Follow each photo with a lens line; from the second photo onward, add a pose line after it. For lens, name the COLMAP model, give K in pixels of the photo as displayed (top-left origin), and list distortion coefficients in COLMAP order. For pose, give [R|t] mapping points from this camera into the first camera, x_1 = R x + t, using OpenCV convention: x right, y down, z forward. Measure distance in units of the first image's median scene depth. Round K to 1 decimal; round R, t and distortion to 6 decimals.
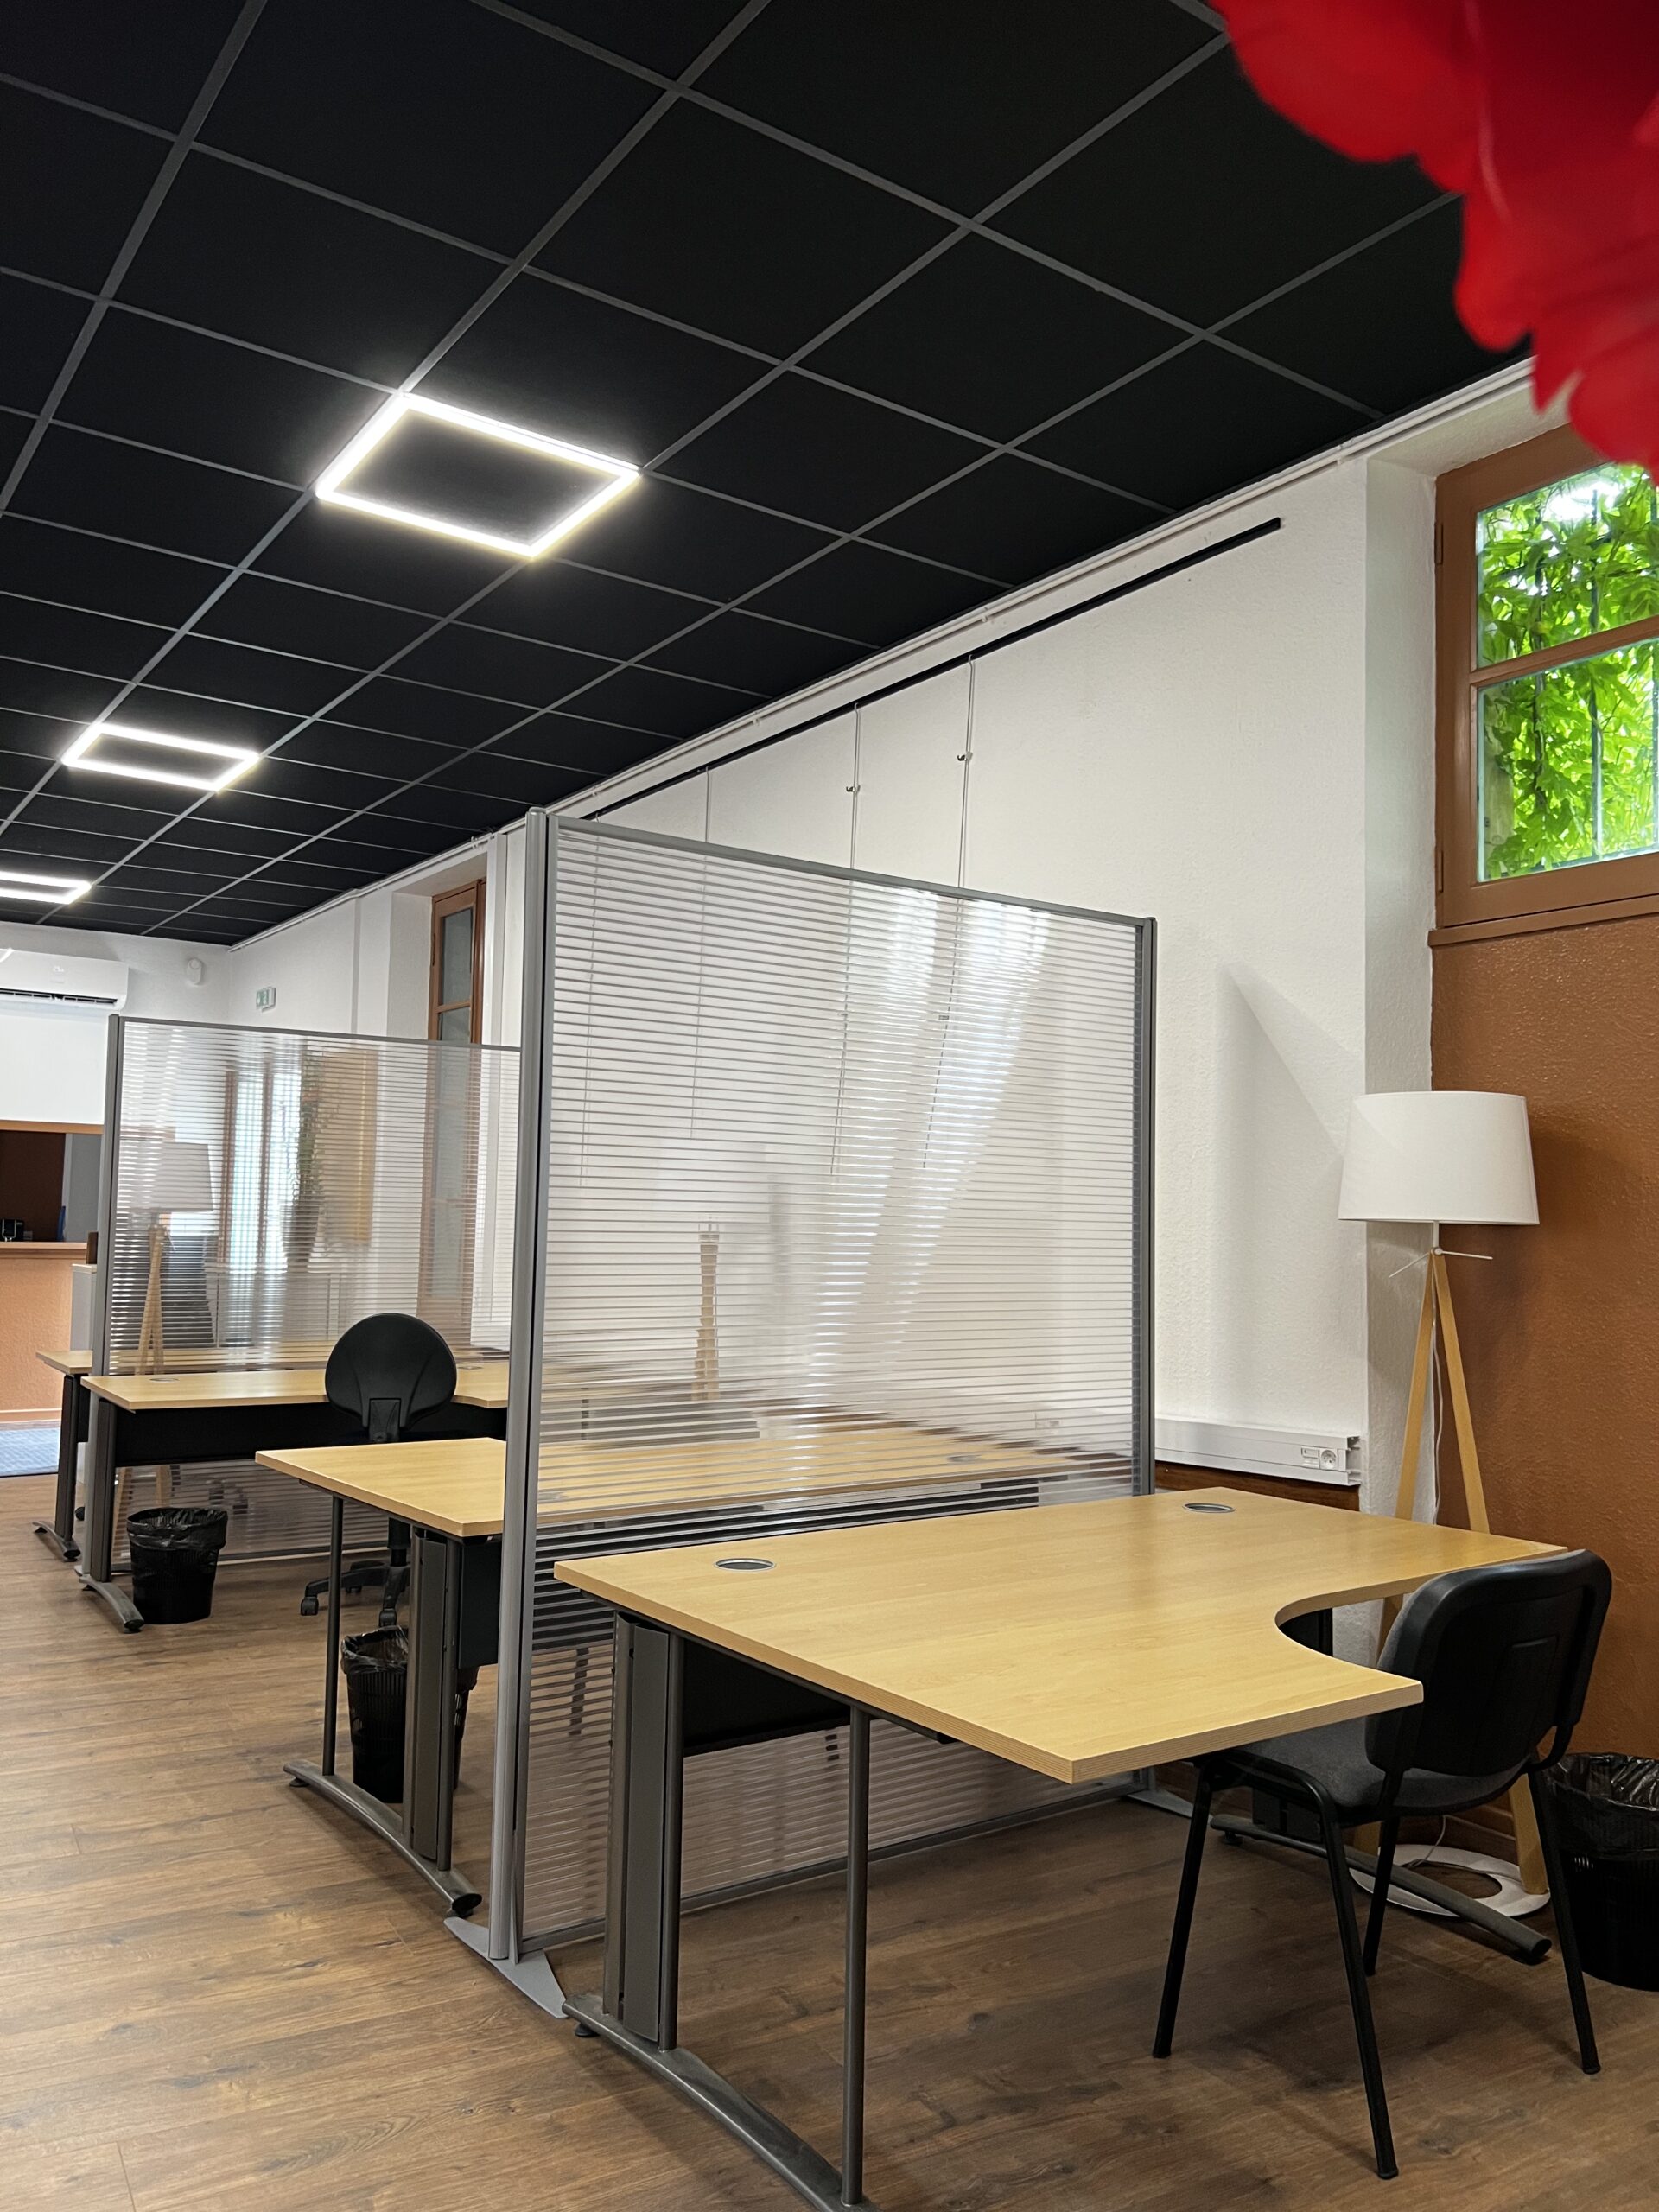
lens RADIAL K [[1655.5, 0, 836.2], [0, 1655.5, 1108.2], [0, 0, 1]] dist [0.058042, -0.067774]
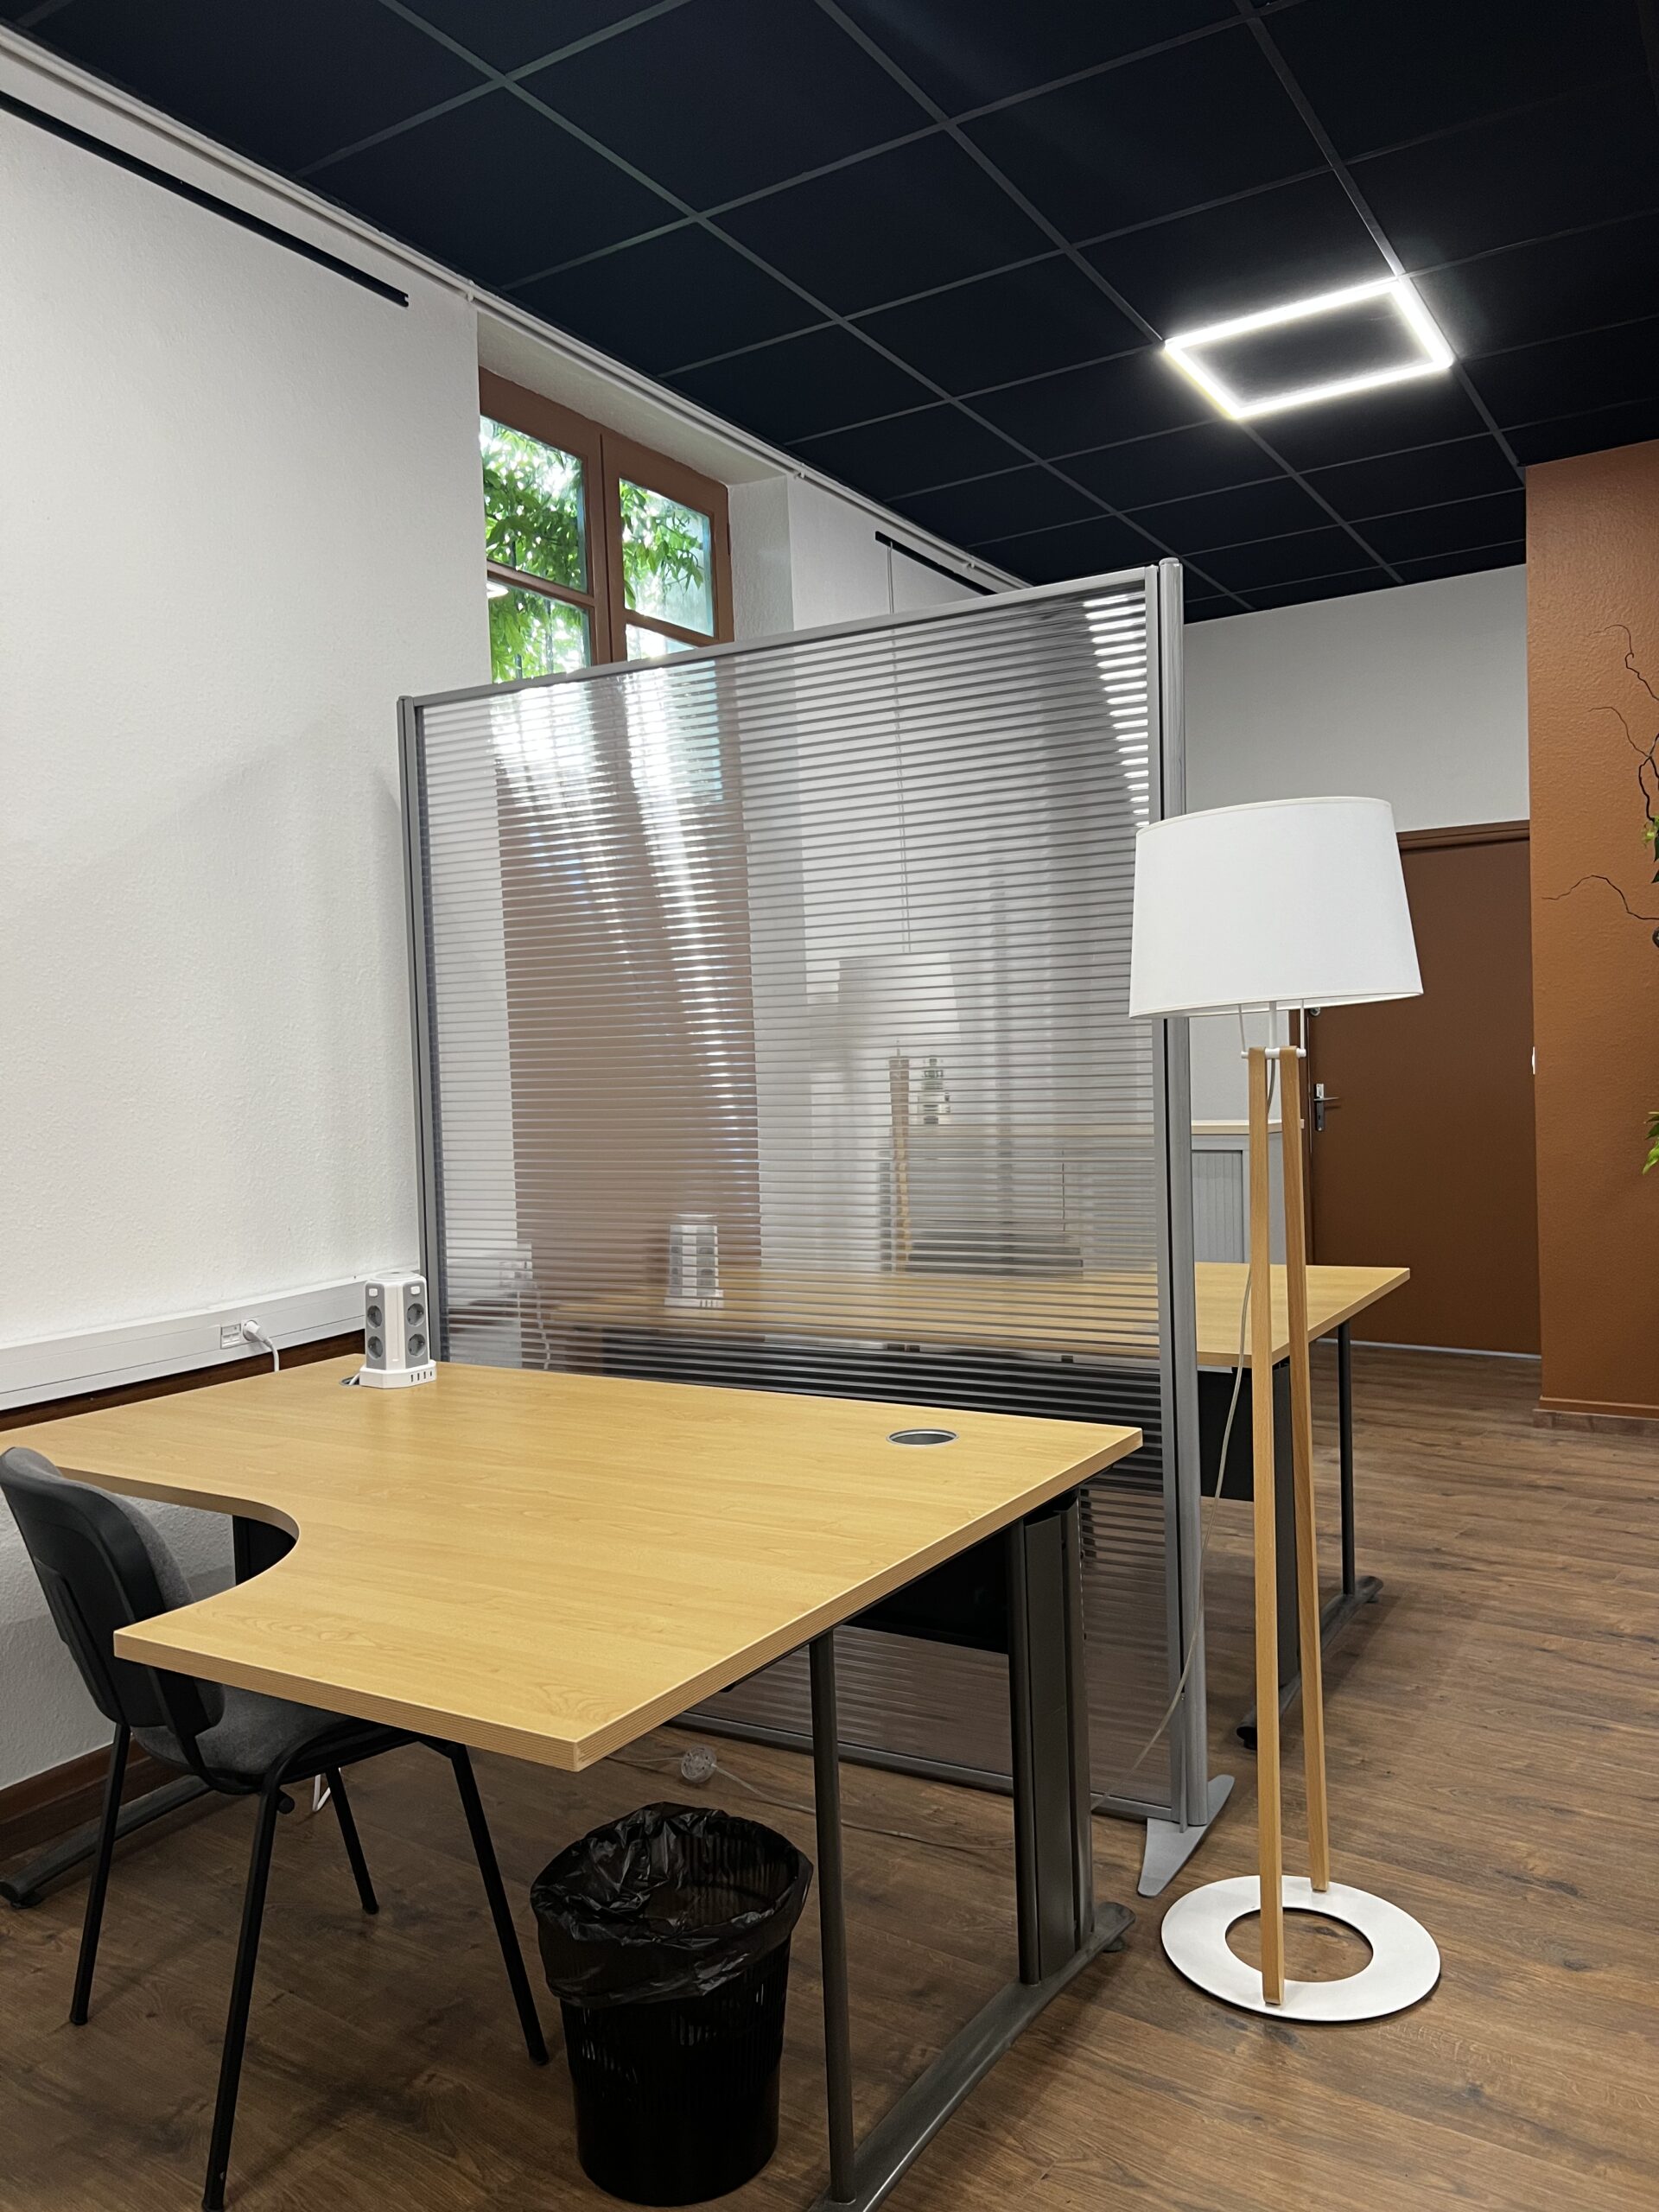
lens RADIAL K [[1655.5, 0, 836.2], [0, 1655.5, 1108.2], [0, 0, 1]] dist [0.058042, -0.067774]
pose [[-0.393197, -0.025591, 0.919098, -0.889424], [-0.037296, 0.999234, 0.011866, 0.103099], [-0.918698, -0.029613, -0.393850, 1.435909]]
